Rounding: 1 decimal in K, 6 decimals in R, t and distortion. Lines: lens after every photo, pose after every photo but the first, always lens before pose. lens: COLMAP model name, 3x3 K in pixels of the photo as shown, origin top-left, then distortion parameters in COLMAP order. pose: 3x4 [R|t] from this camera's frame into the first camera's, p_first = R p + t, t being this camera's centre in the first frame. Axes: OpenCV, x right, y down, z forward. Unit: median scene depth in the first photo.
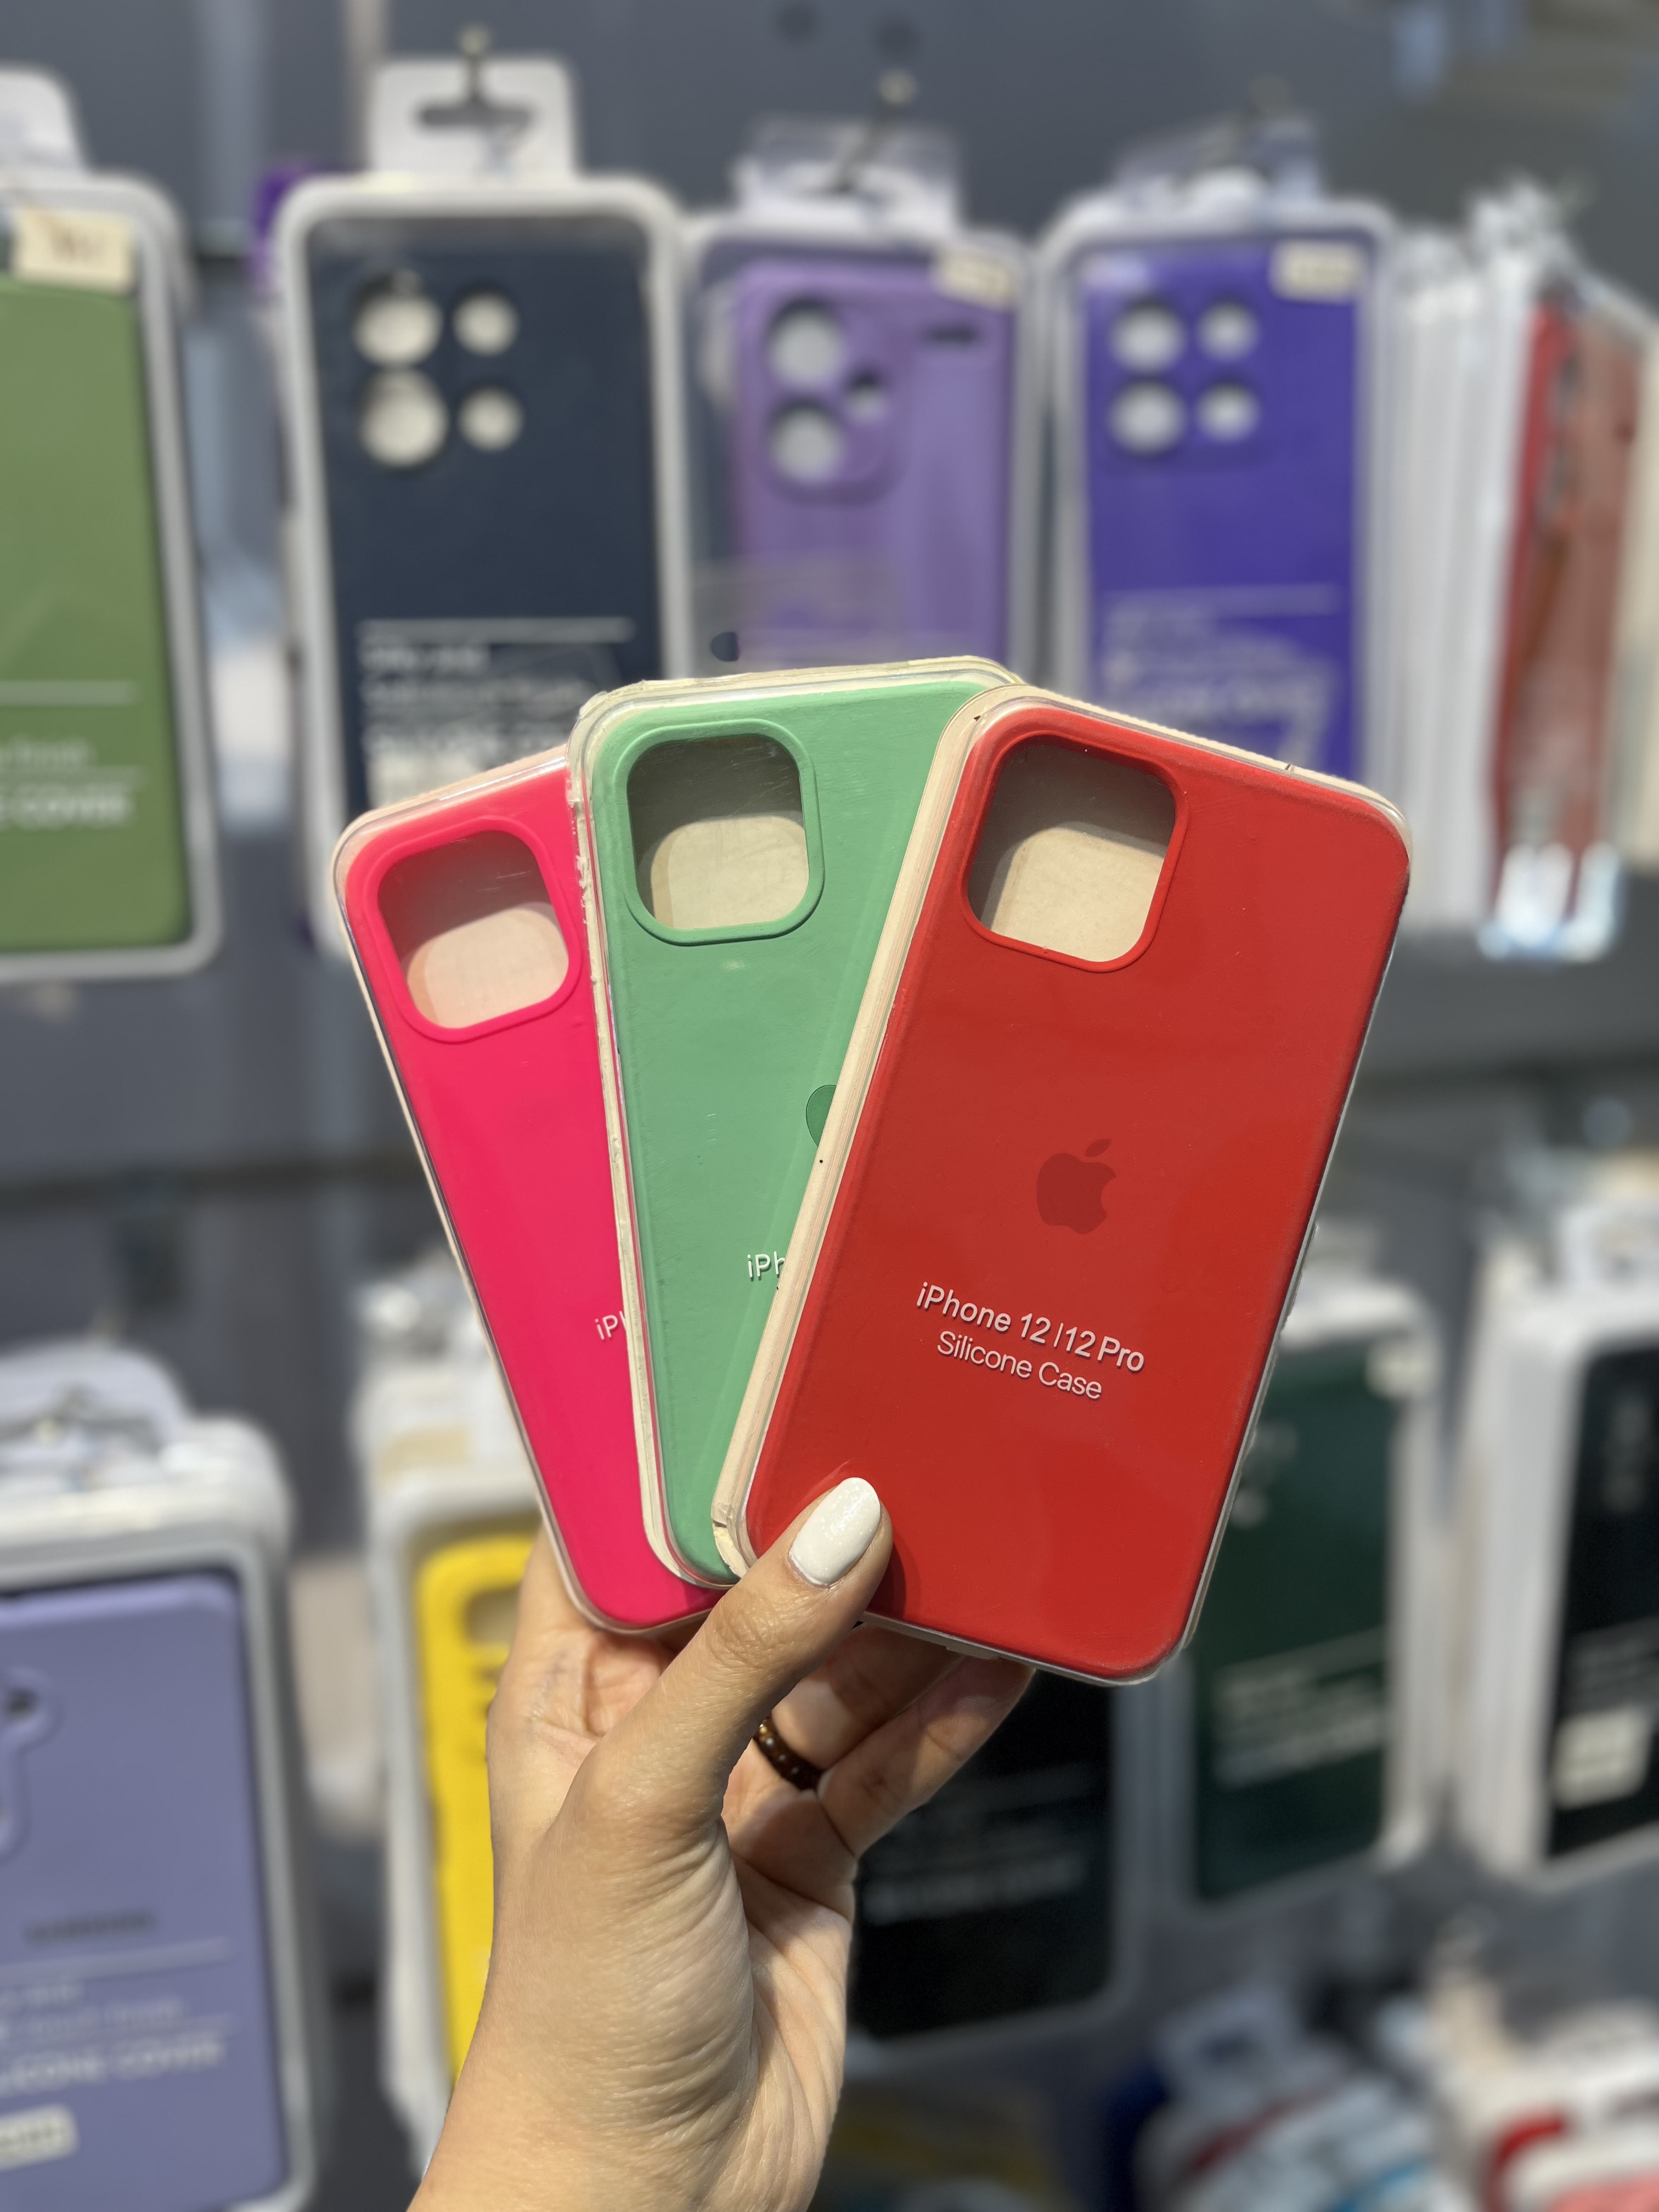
lens RADIAL K [[1713.9, 0, 818.3], [0, 1713.9, 1119.2], [0, 0, 1]] dist [0.039242, -0.060958]
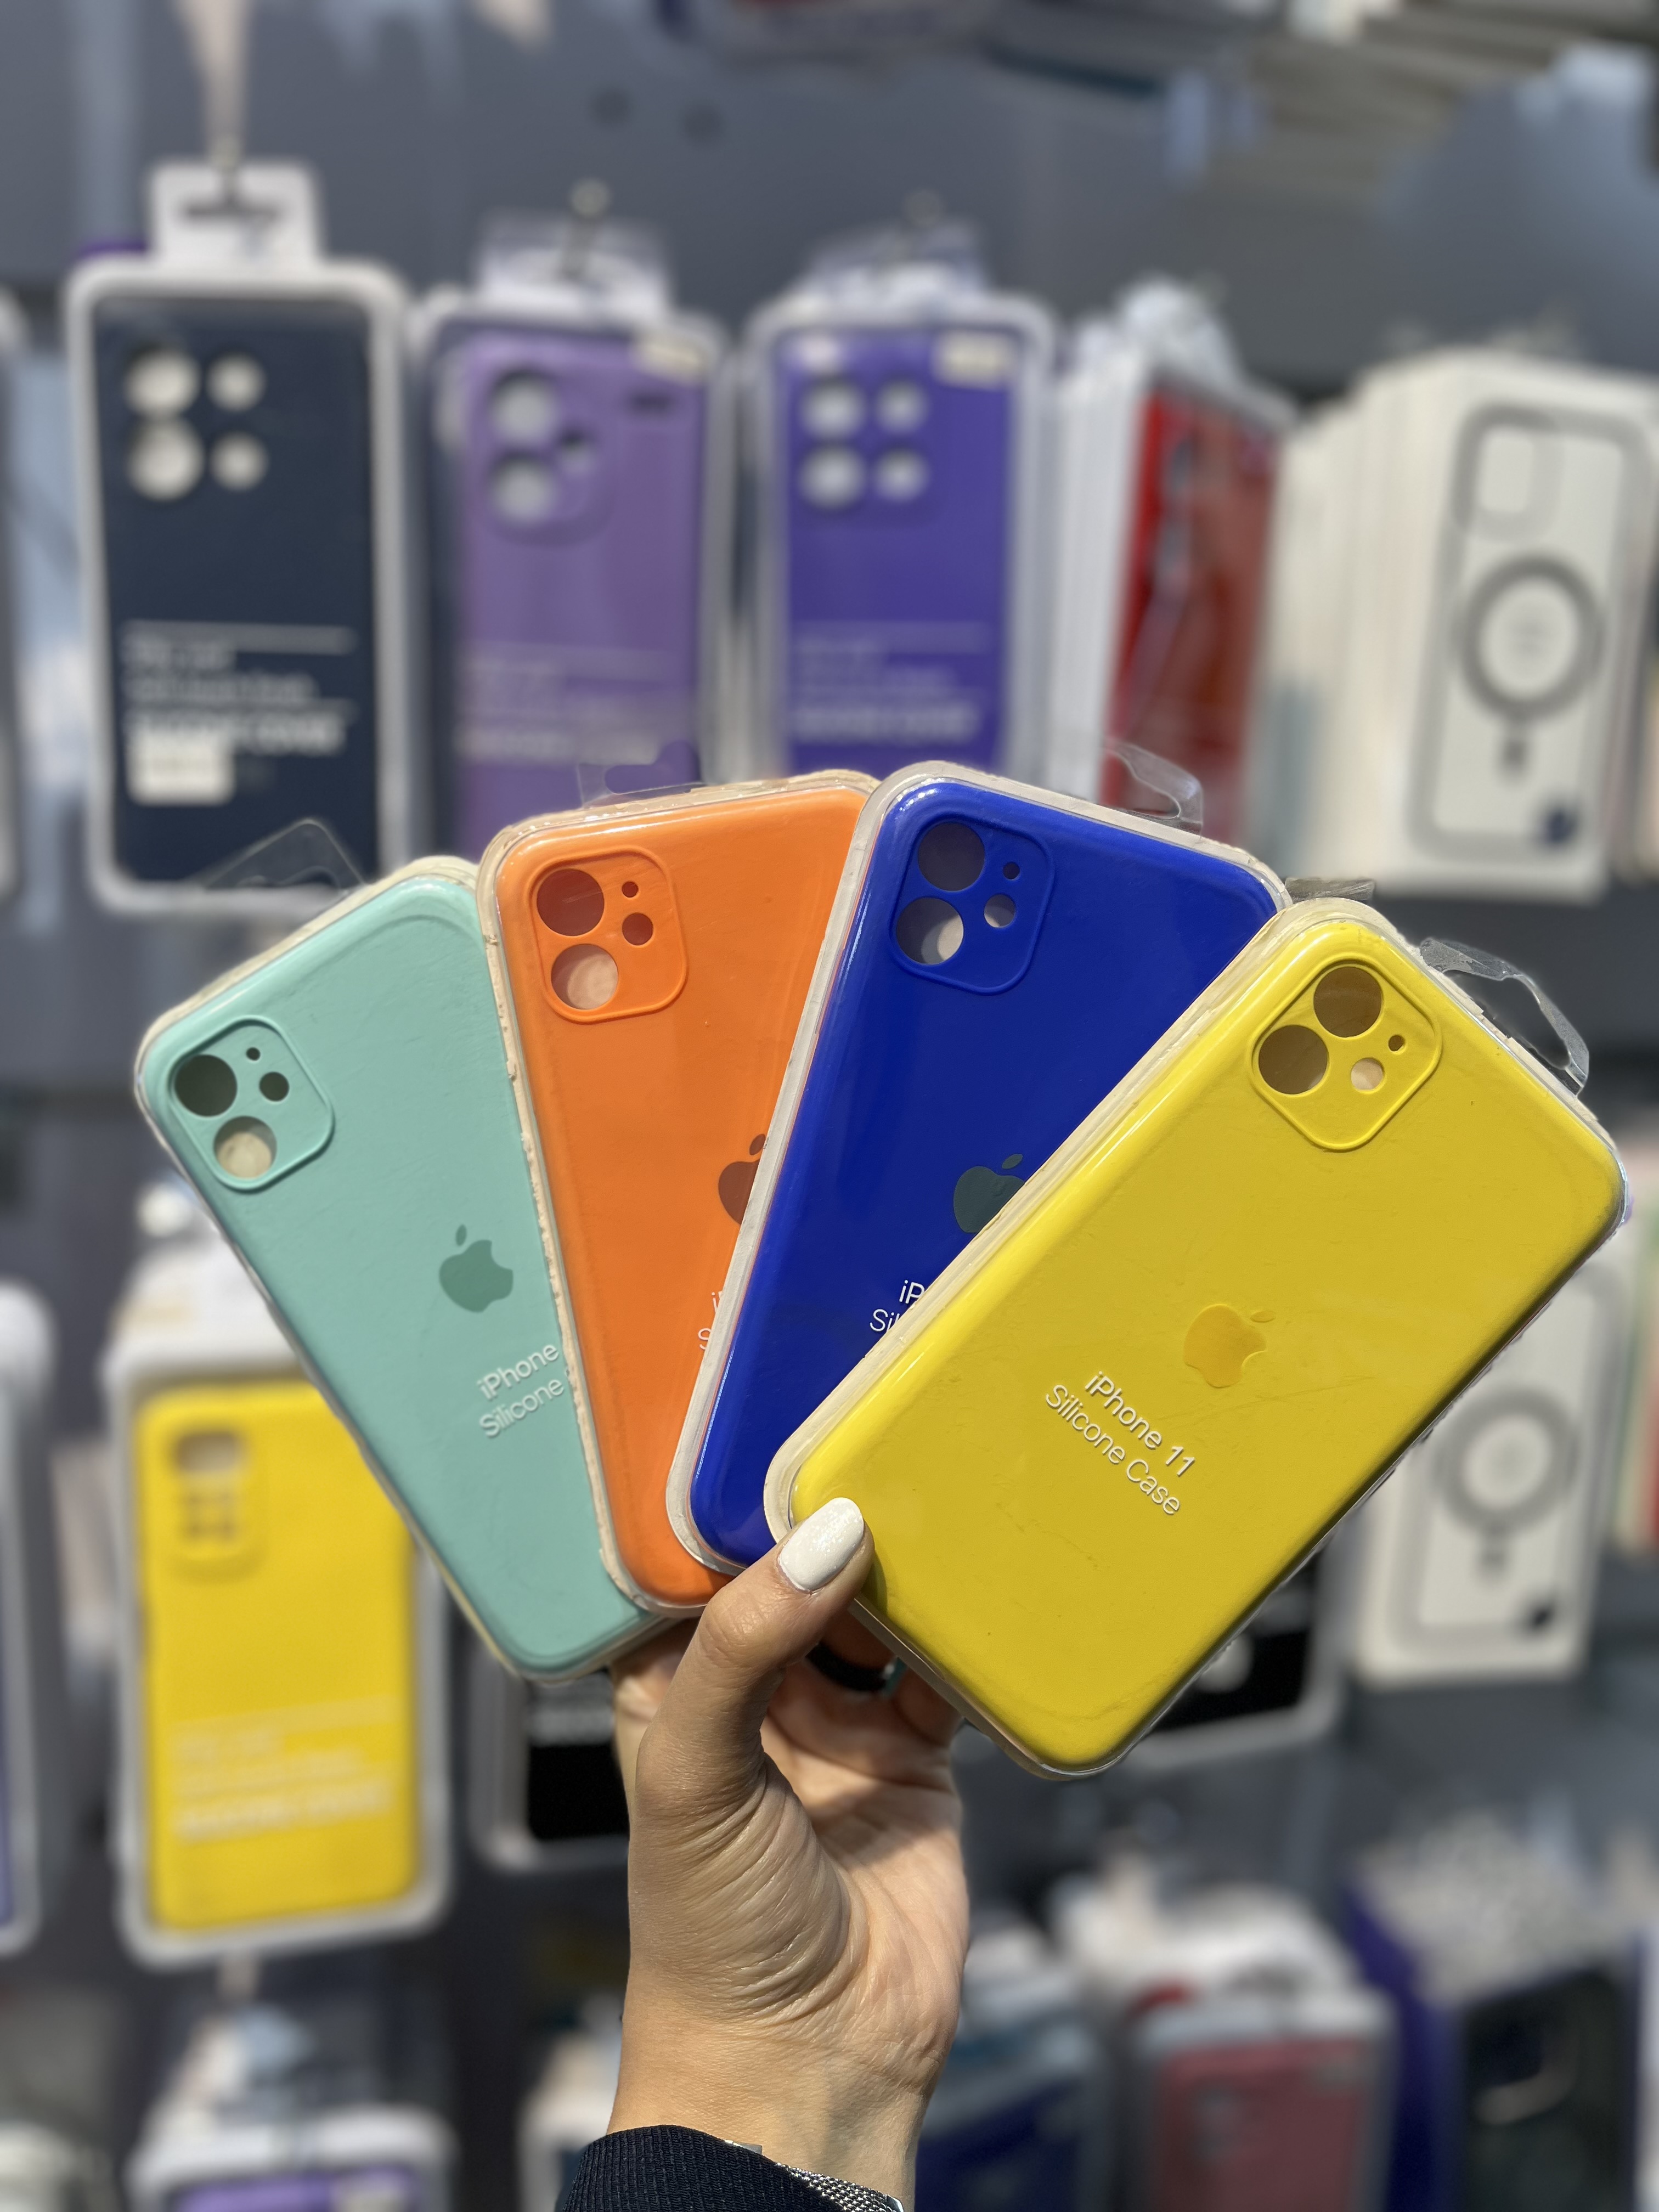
lens RADIAL K [[1713.9, 0, 847.4], [0, 1713.9, 1120.3], [0, 0, 1]] dist [0.039242, -0.060958]
pose [[0.998659, 0.047023, -0.021633, 0.259868], [-0.047031, 0.998893, 0.000166, 0.031122], [0.021617, 0.000852, 0.999766, -0.180344]]
